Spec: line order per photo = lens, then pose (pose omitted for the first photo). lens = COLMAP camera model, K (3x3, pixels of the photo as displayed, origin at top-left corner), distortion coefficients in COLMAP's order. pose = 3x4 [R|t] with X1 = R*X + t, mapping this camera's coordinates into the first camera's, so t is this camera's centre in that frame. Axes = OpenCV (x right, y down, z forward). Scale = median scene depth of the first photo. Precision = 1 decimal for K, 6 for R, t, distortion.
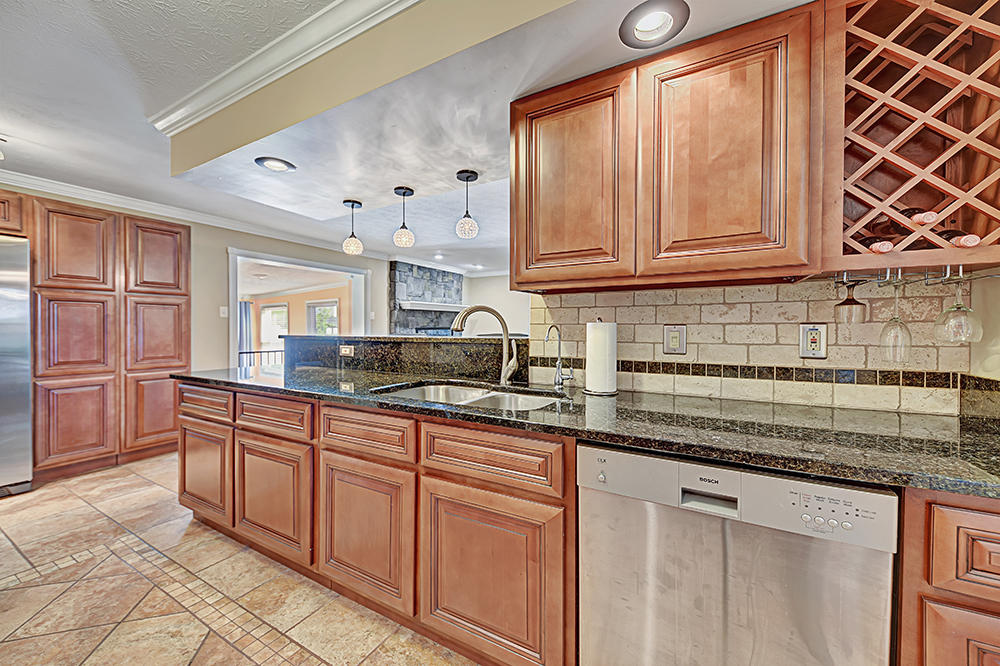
lens RADIAL K [[350.1, 0, 496.9], [0, 350.1, 331.0], [0, 0, 1]] dist [0.010385, -0.000437]
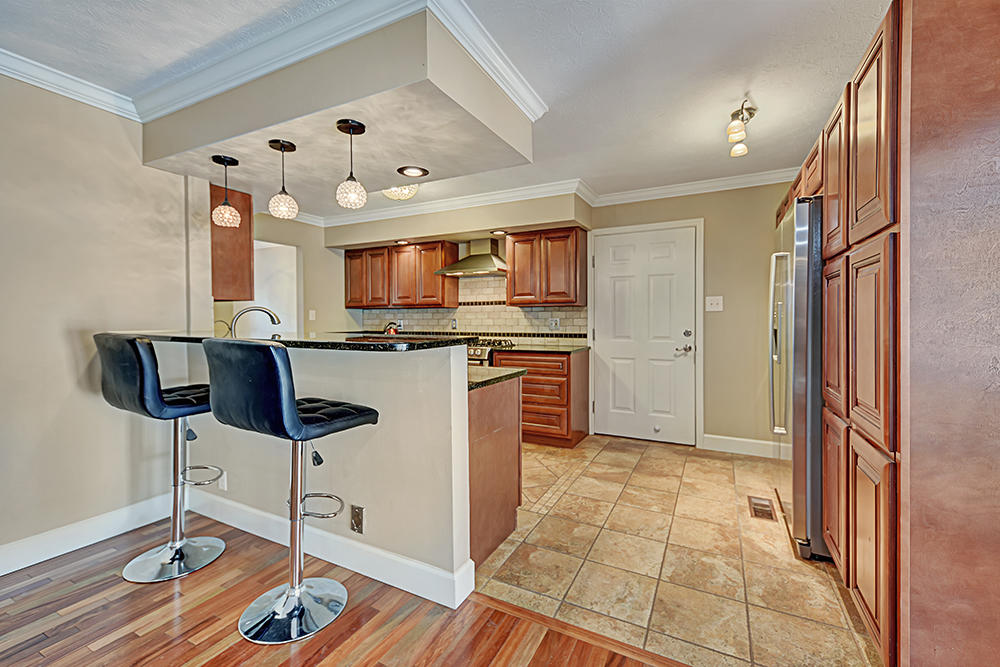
lens RADIAL K [[401.5, 0, 499.1], [0, 401.5, 325.2], [0, 0, 1]] dist [-0.003149, -0.000283]
pose [[-0.999917, -0.003240, 0.012492, -1.216811], [-0.003086, 0.999919, 0.012356, -0.001406], [-0.012531, 0.012316, -0.999846, 2.916813]]
